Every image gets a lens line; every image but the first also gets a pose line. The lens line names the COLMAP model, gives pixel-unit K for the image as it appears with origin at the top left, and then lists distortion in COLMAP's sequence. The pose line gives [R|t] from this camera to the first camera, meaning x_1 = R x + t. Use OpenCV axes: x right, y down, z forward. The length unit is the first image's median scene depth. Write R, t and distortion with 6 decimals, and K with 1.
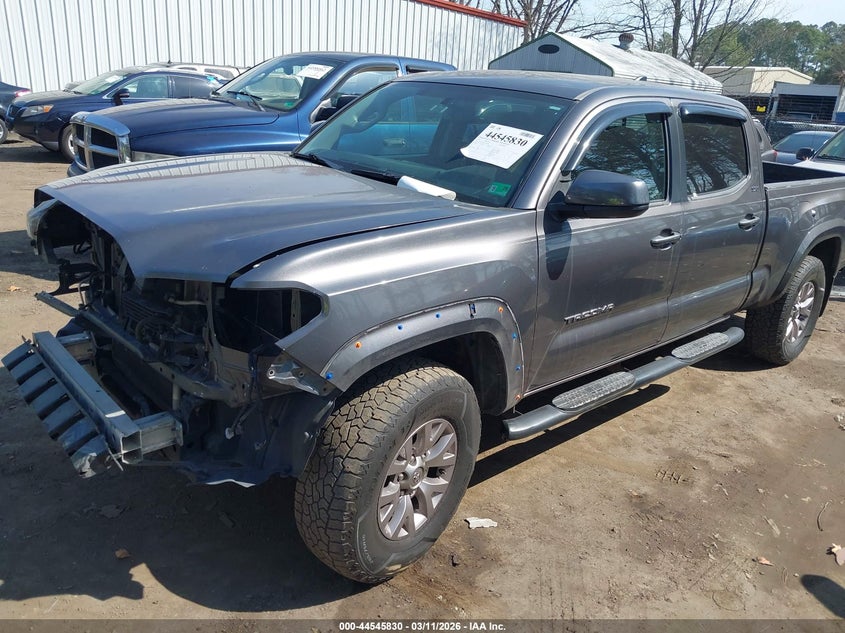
lens RADIAL K [[678.2, 0, 422.5], [0, 678.2, 316.5], [0, 0, 1]] dist [0.041538, -0.161005]
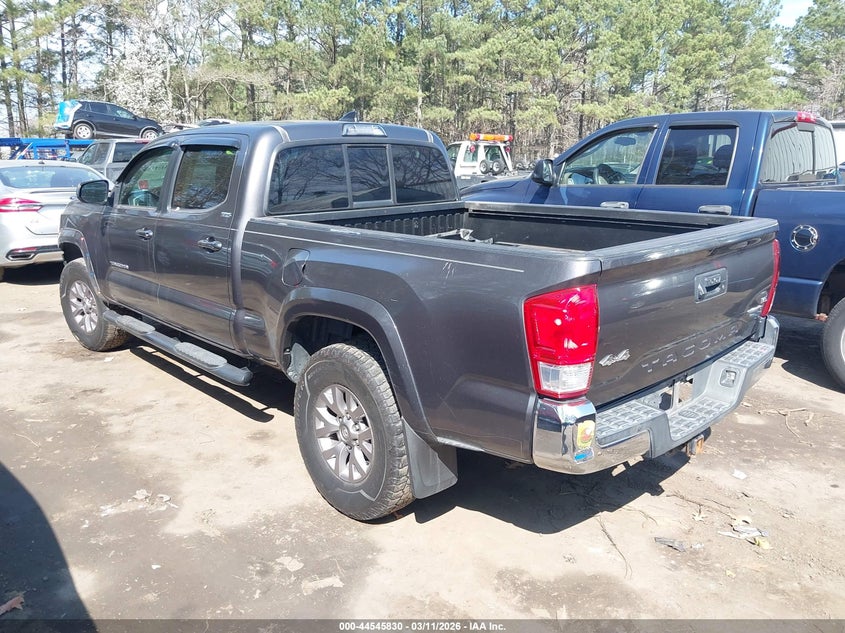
lens RADIAL K [[678.2, 0, 422.5], [0, 678.2, 316.5], [0, 0, 1]] dist [0.041538, -0.161005]
pose [[0.014418, 0.157633, -0.987393, 1.812450], [-0.333365, 0.931754, 0.143882, -0.351710], [0.942687, 0.327088, 0.065983, 1.530568]]
